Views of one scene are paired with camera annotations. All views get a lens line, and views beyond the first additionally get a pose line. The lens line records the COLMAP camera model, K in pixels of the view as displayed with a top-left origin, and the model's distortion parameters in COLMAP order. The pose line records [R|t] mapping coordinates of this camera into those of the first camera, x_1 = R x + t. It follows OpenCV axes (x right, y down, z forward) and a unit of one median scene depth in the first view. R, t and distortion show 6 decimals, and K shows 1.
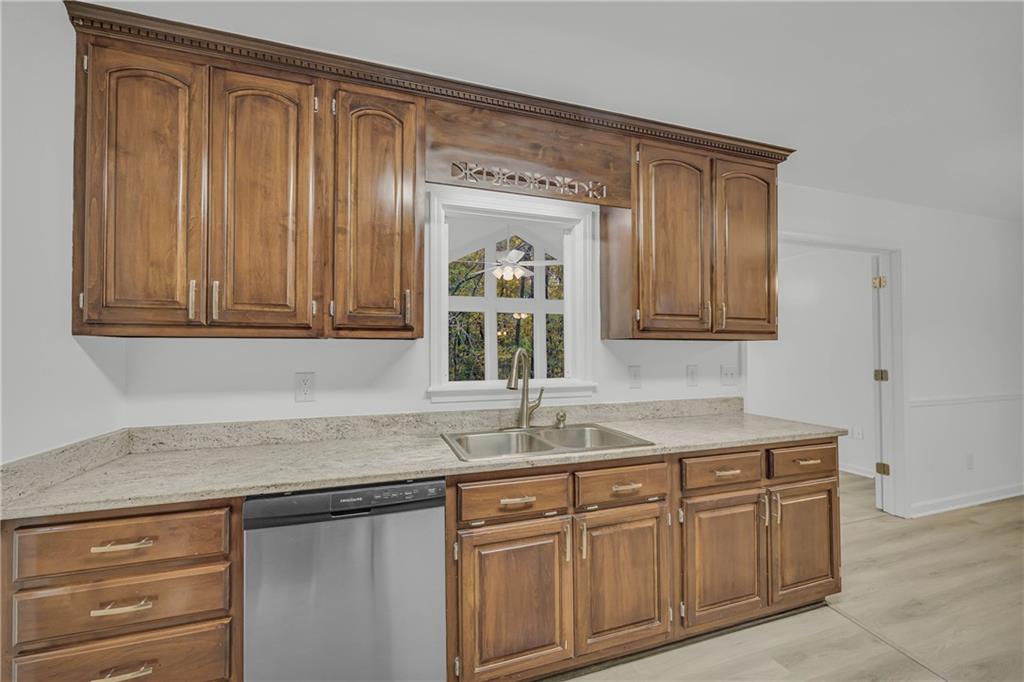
lens RADIAL K [[420.8, 0, 513.2], [0, 420.8, 344.8], [0, 0, 1]] dist [-0.000881, 0.000030]
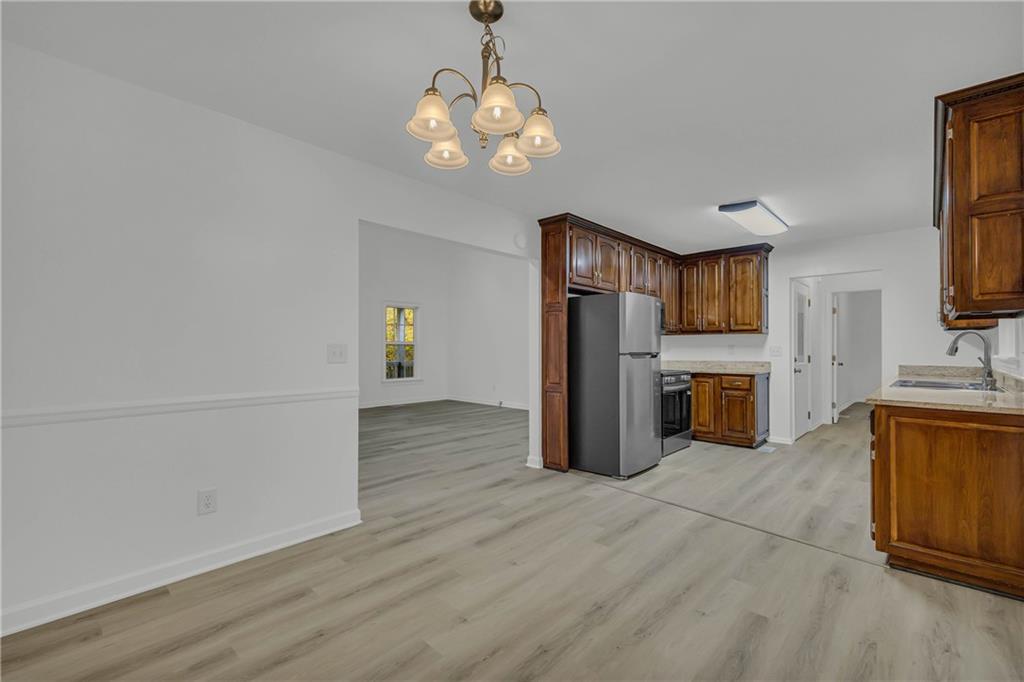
lens RADIAL K [[442.2, 0, 514.2], [0, 442.2, 344.9], [0, 0, 1]] dist [0.010274, -0.000476]
pose [[-0.881763, -0.001006, -0.471692, 2.579103], [0.007977, 0.999823, -0.017045, 0.088621], [0.471626, -0.018793, -0.881598, 1.906383]]
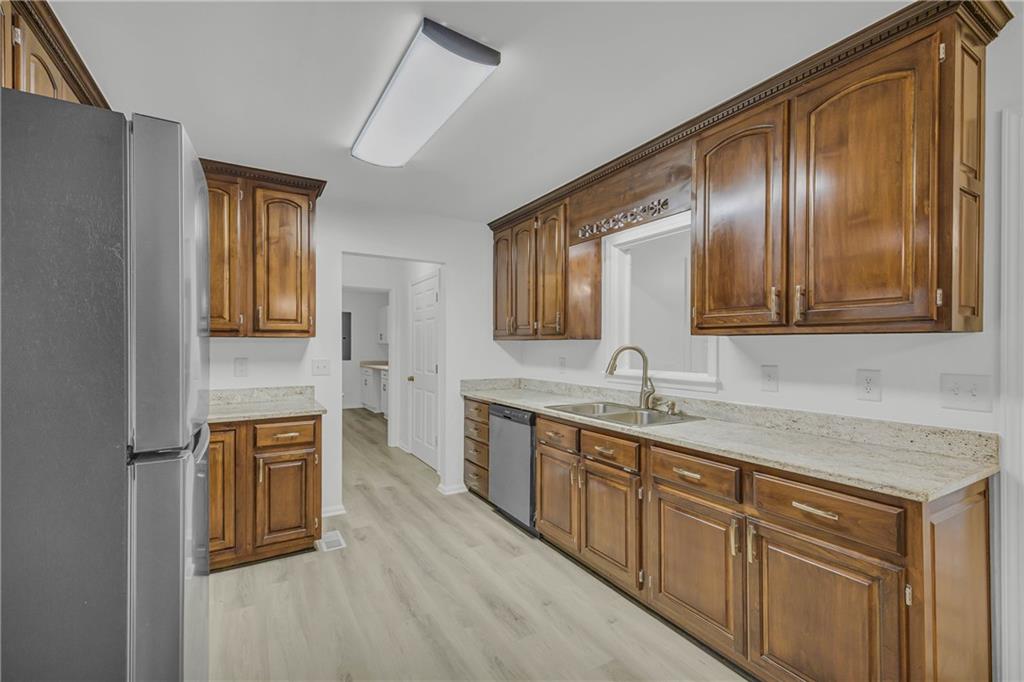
lens RADIAL K [[442.2, 0, 514.2], [0, 442.2, 344.9], [0, 0, 1]] dist [0.010274, -0.000476]
pose [[0.204787, 0.001431, -0.978805, 1.505211], [0.010212, 0.999941, 0.003599, -0.001123], [0.978753, -0.010732, 0.204761, 0.422584]]
